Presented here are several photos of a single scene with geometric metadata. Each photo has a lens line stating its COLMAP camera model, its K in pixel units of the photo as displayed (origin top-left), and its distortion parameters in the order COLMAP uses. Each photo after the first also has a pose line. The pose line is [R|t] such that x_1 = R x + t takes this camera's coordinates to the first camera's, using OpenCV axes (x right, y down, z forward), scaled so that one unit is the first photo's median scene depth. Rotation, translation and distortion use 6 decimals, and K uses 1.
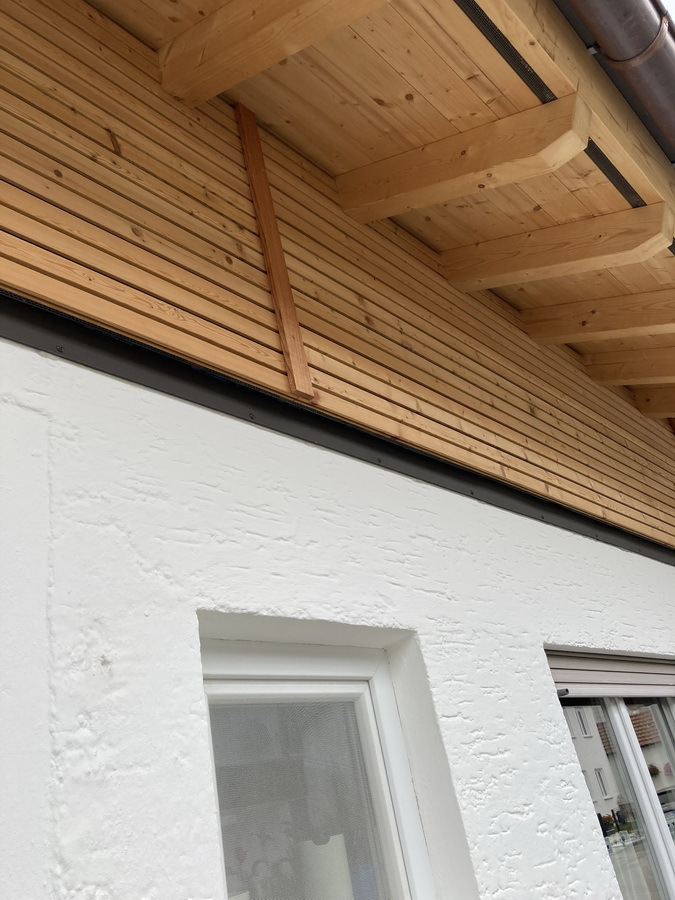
lens RADIAL K [[733.4, 0, 337.5], [0, 733.4, 450.0], [0, 0, 1]] dist [0.025945, -0.008599]
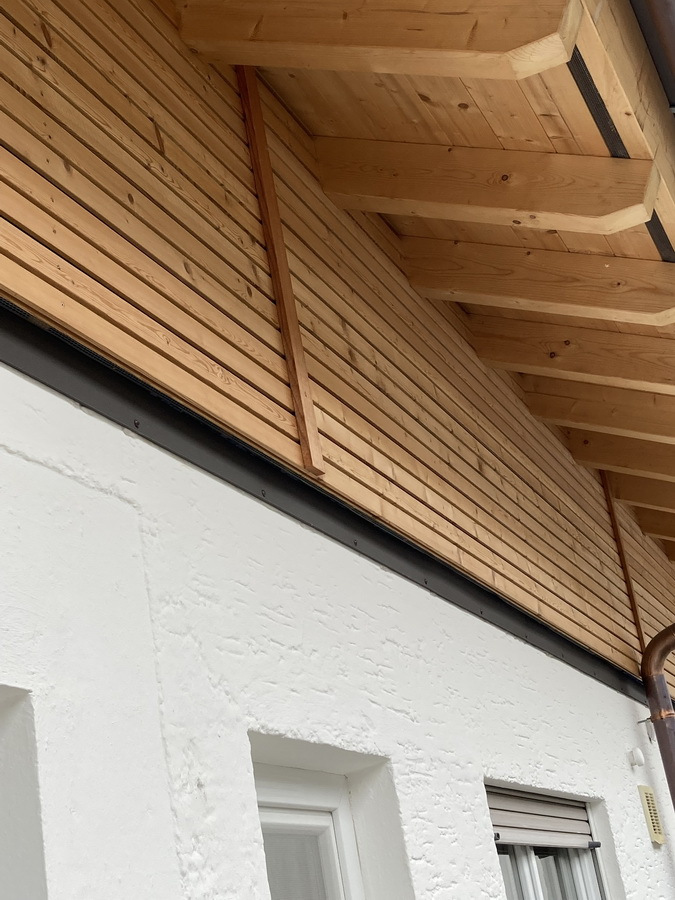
lens RADIAL K [[1352.1, 0, 337.5], [0, 1352.1, 450.0], [0, 0, 1]] dist [0.185030, -0.732023]
pose [[0.942950, 0.145009, 0.299697, -0.465975], [-0.162191, 0.986203, 0.033134, -0.146818], [-0.290757, -0.079851, 0.953459, -0.454106]]
